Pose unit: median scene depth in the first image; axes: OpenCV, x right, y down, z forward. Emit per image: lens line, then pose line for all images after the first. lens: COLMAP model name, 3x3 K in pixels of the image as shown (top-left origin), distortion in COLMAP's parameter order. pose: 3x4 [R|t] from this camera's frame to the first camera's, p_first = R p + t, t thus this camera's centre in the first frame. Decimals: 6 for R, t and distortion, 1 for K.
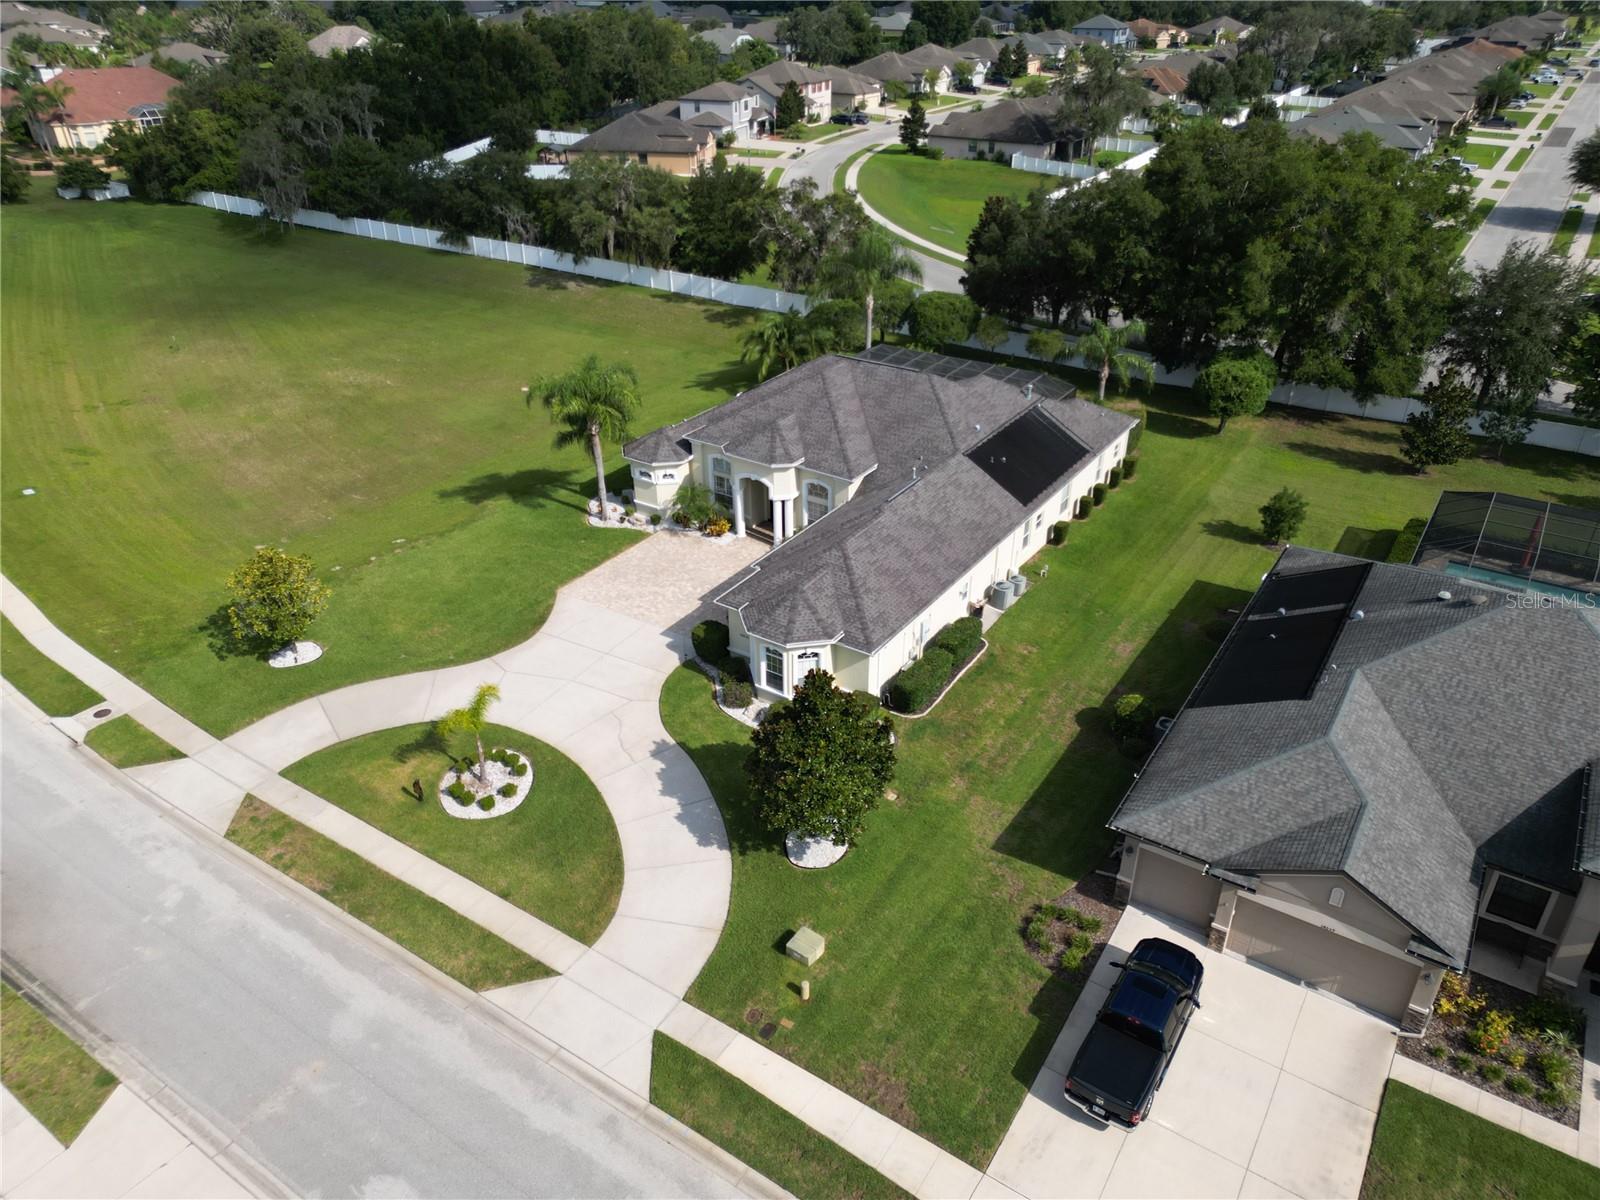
lens RADIAL K [[1103.6, 0, 800.0], [0, 1103.6, 600.0], [0, 0, 1]] dist [0.065325, -0.053112]
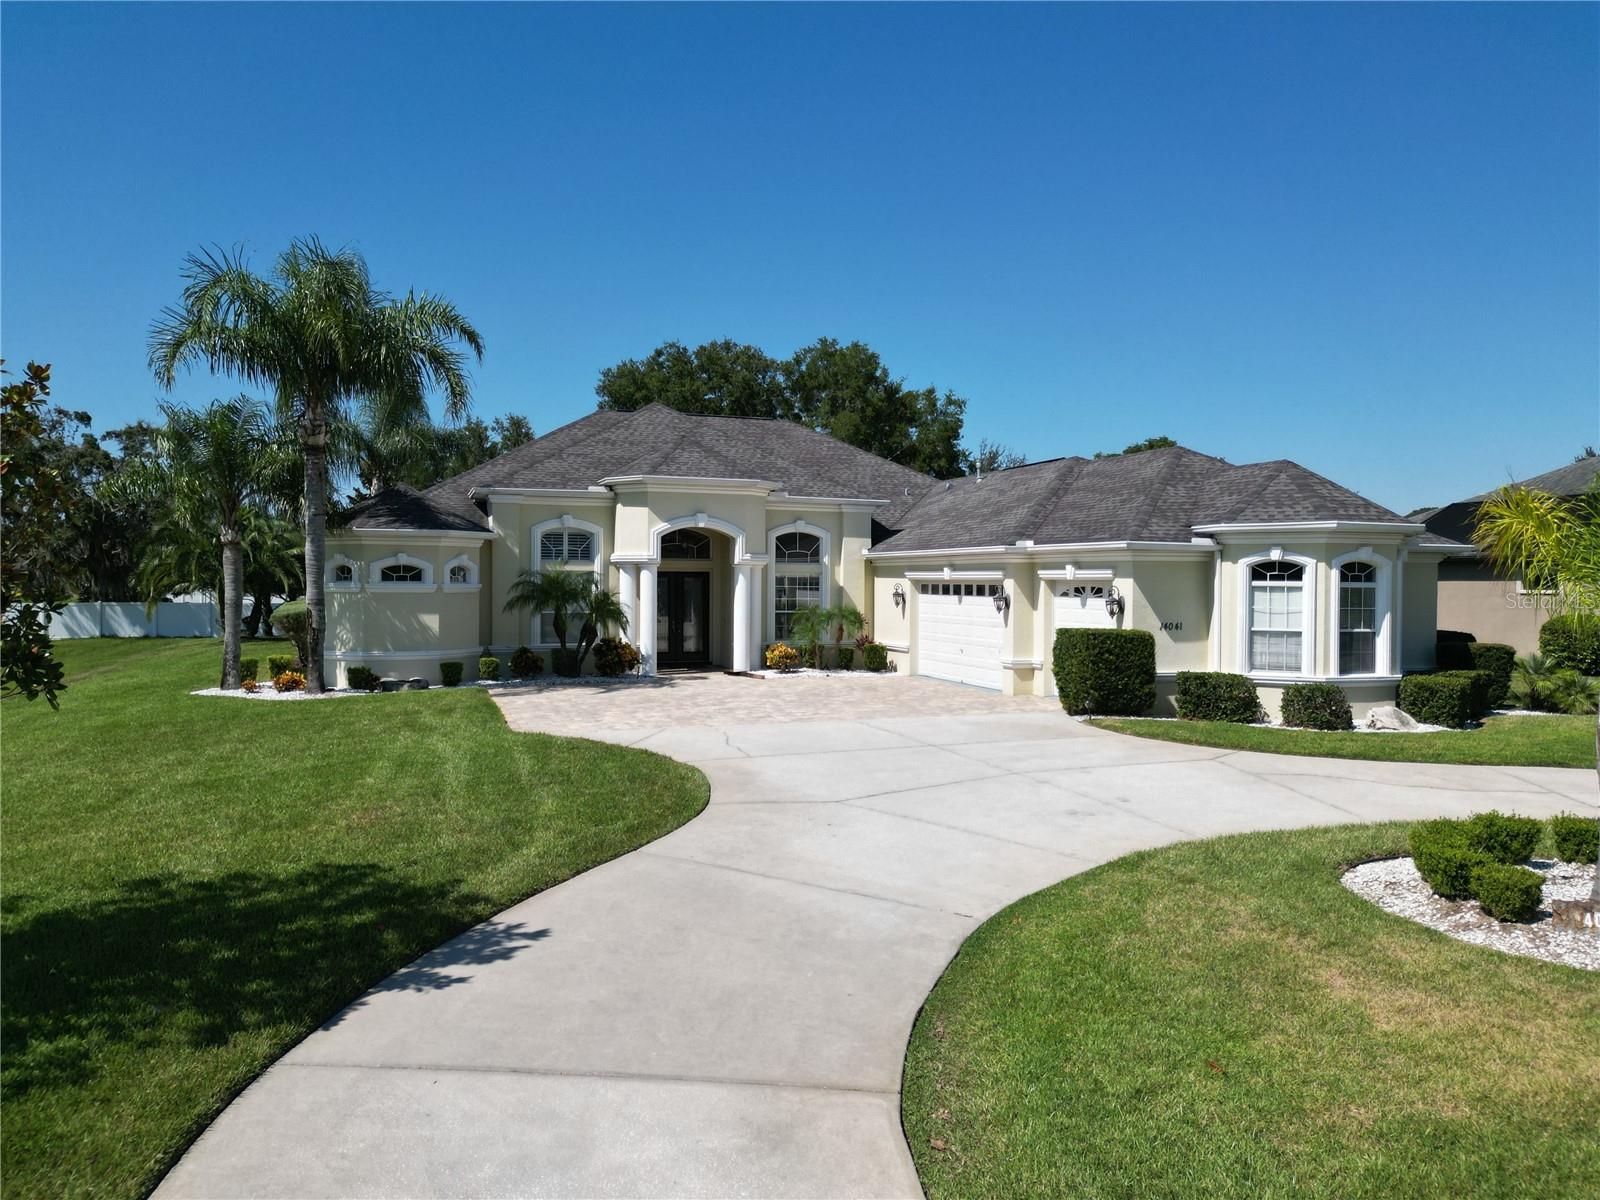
lens RADIAL K [[1181.7, 0, 800.0], [0, 1181.7, 600.0], [0, 0, 1]] dist [0.068601, -0.072067]
pose [[0.614486, -0.004367, 0.788915, -0.403230], [0.385339, 0.874249, -0.295302, 0.083457], [-0.688419, 0.485459, 0.538896, 0.672143]]
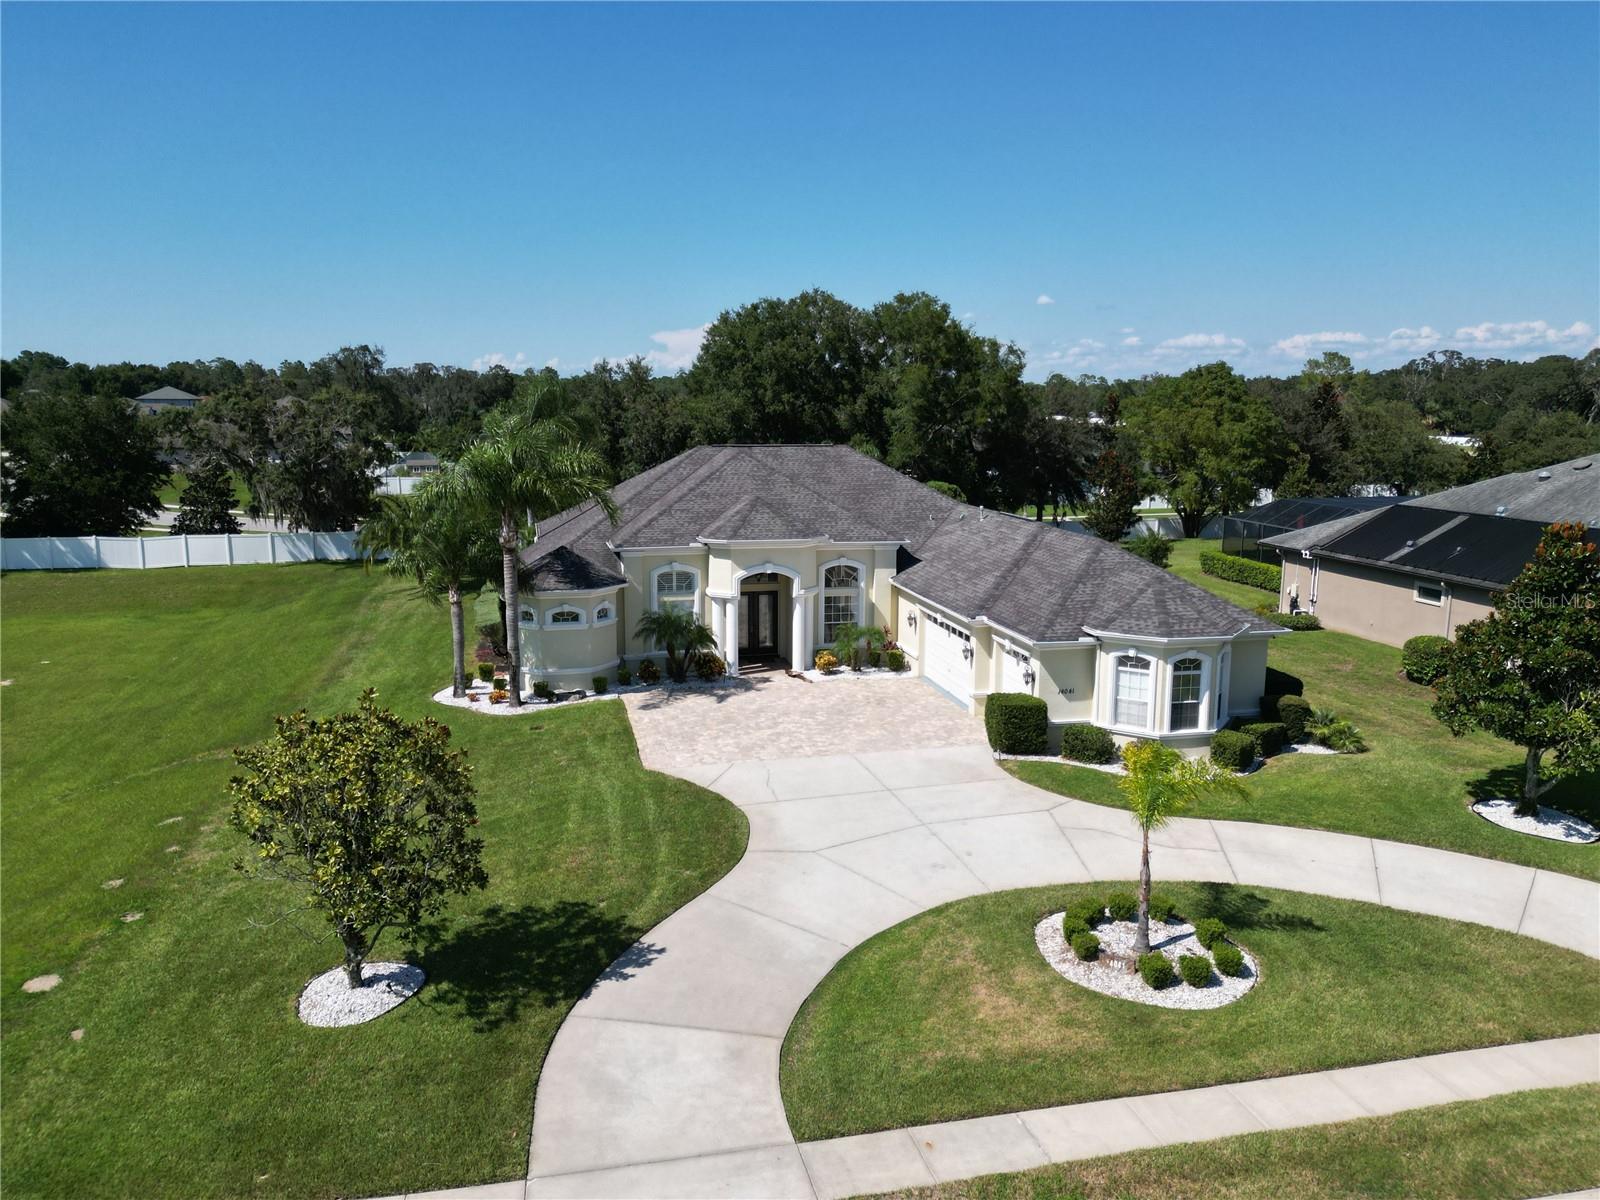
lens RADIAL K [[1181.7, 0, 800.0], [0, 1181.7, 600.0], [0, 0, 1]] dist [0.068601, -0.072067]
pose [[0.688284, -0.117138, 0.715922, -0.523696], [0.355368, 0.914801, -0.191971, 0.049162], [-0.632439, 0.386547, 0.671269, 0.482232]]
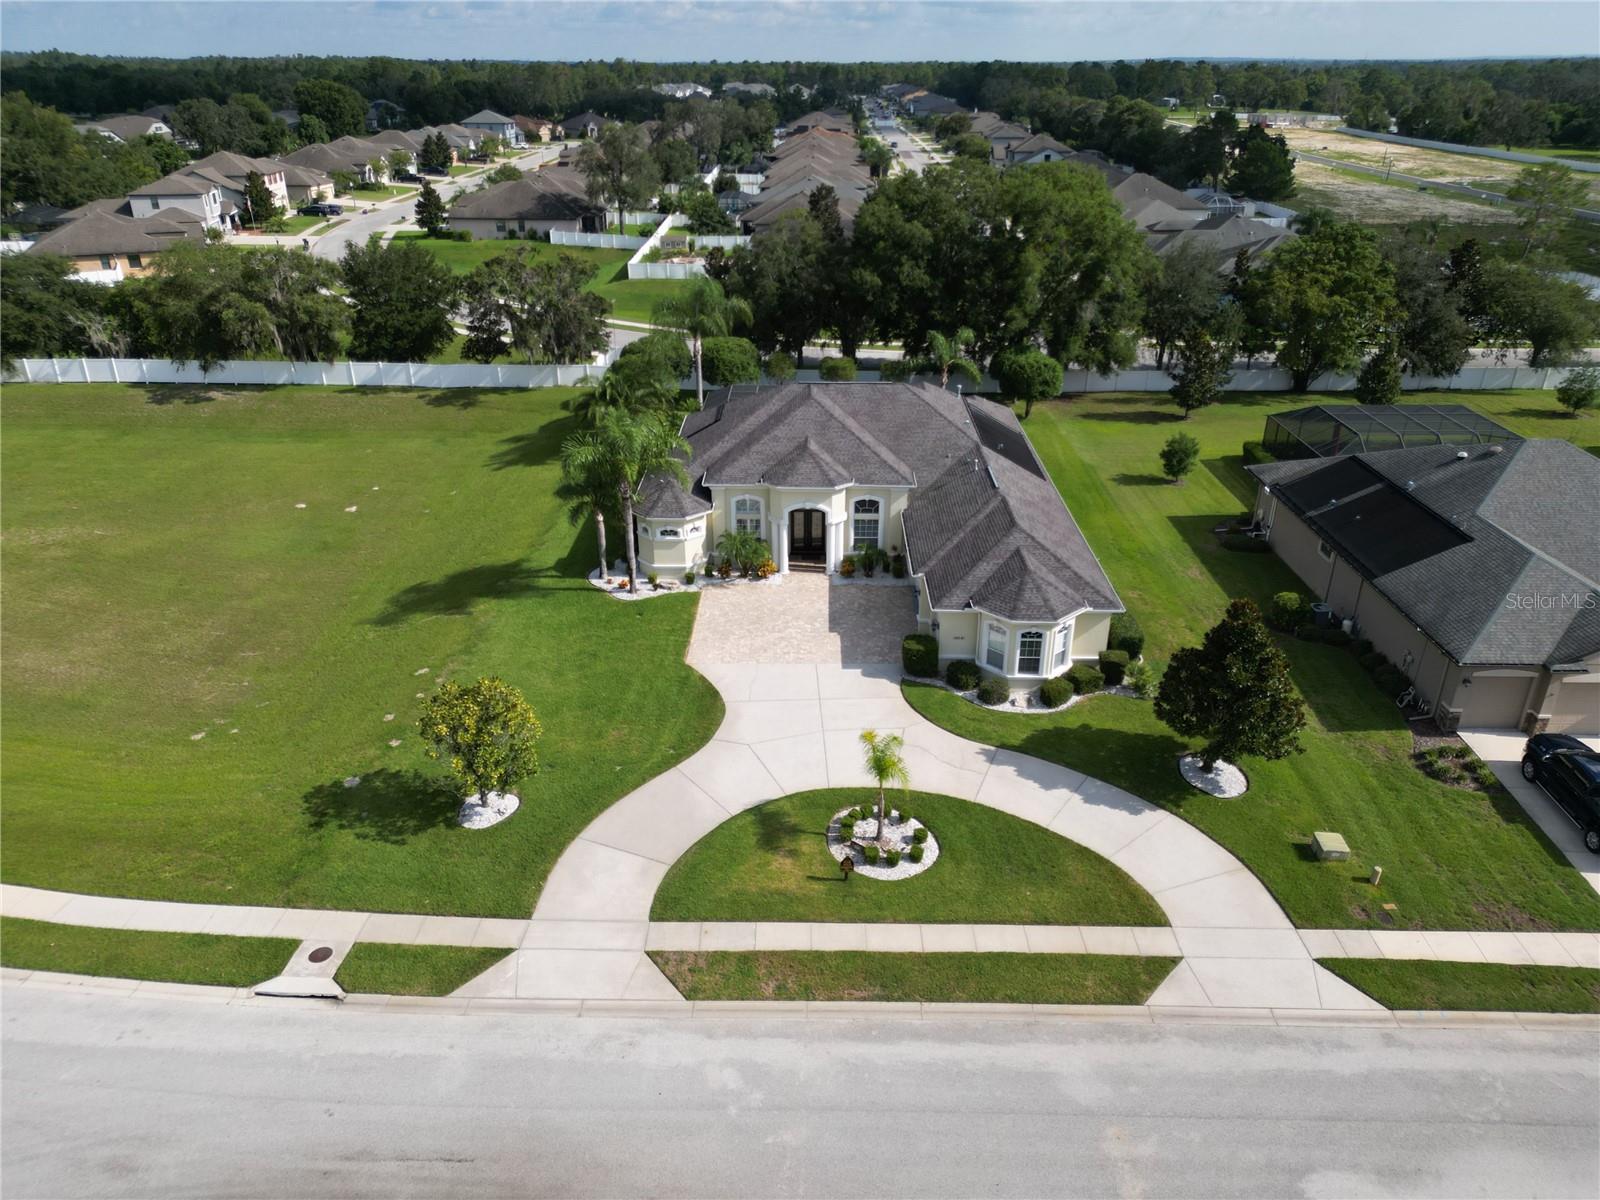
lens RADIAL K [[1103.6, 0, 800.0], [0, 1103.6, 600.0], [0, 0, 1]] dist [0.065325, -0.053112]
pose [[0.843505, -0.228744, 0.485979, -0.514177], [0.265307, 0.964141, -0.006679, -0.025256], [-0.467025, 0.134567, 0.873945, 0.154323]]
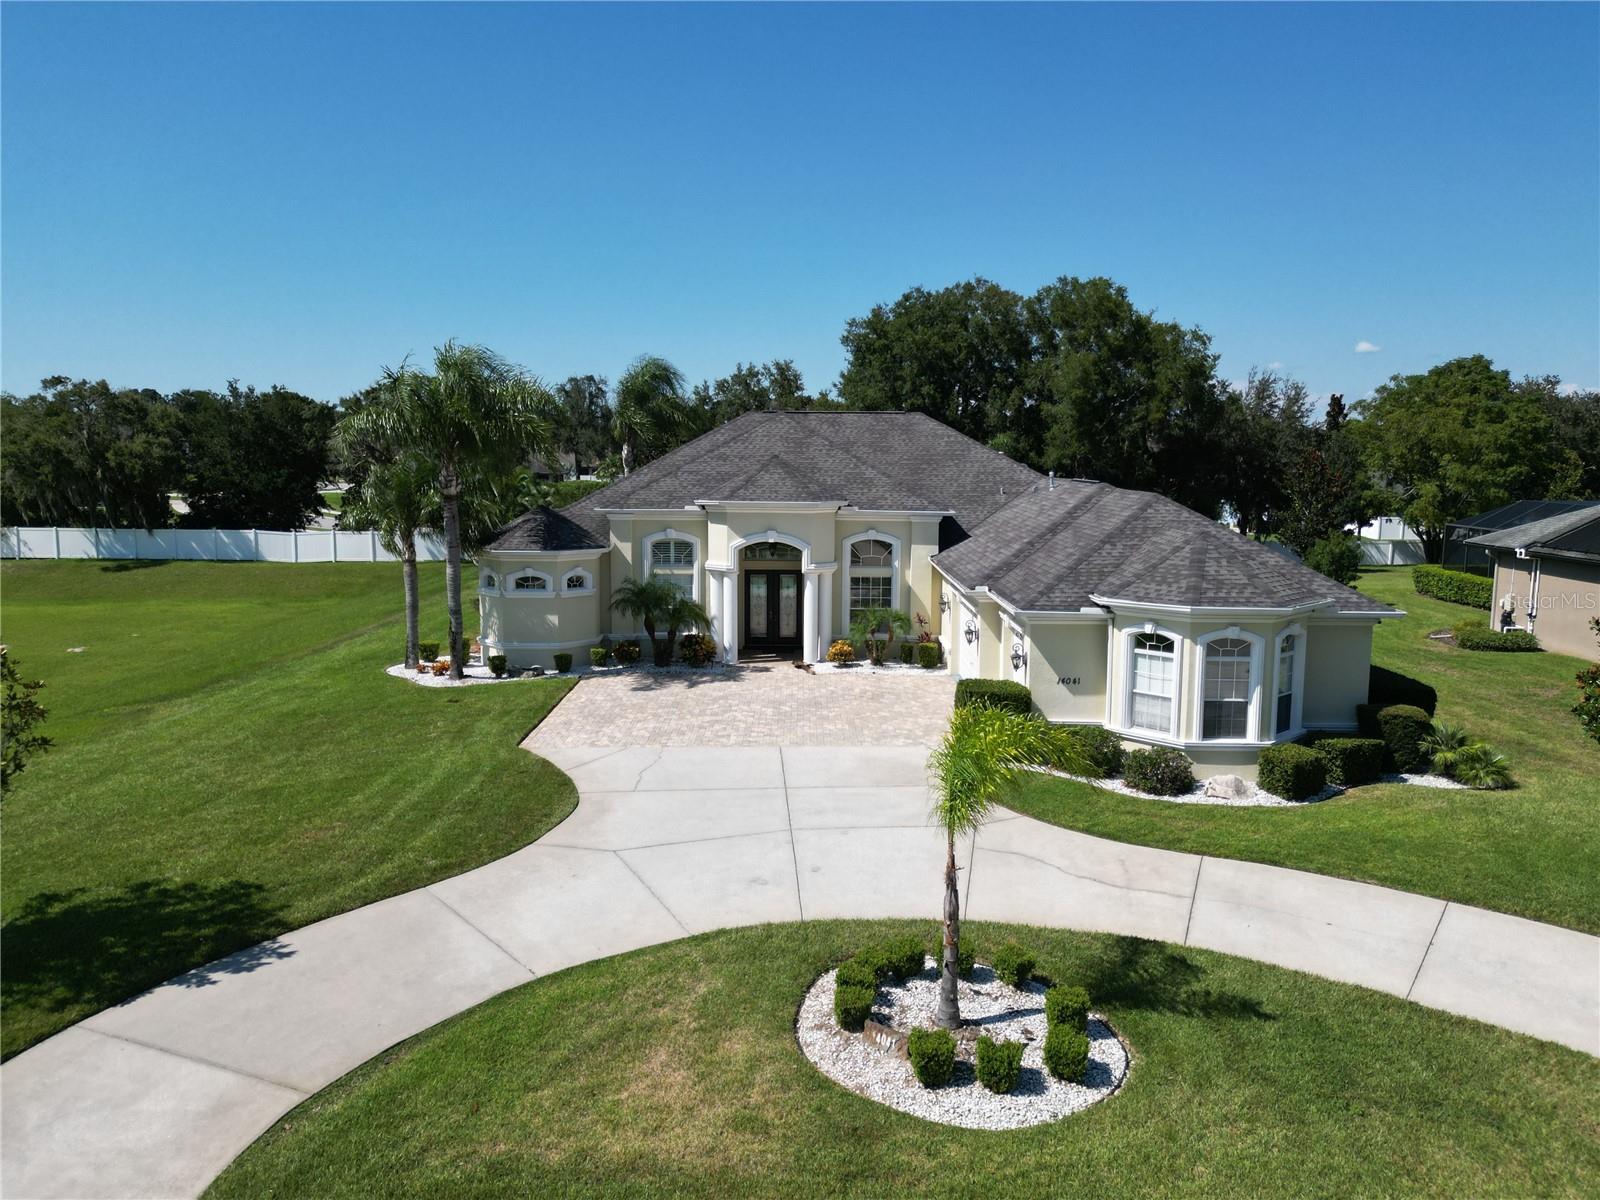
lens RADIAL K [[1181.7, 0, 800.0], [0, 1181.7, 600.0], [0, 0, 1]] dist [0.068601, -0.072067]
pose [[0.835801, -0.060284, 0.545713, -0.347272], [0.264565, 0.915164, -0.304105, 0.102129], [-0.481085, 0.398548, 0.780844, 0.502163]]
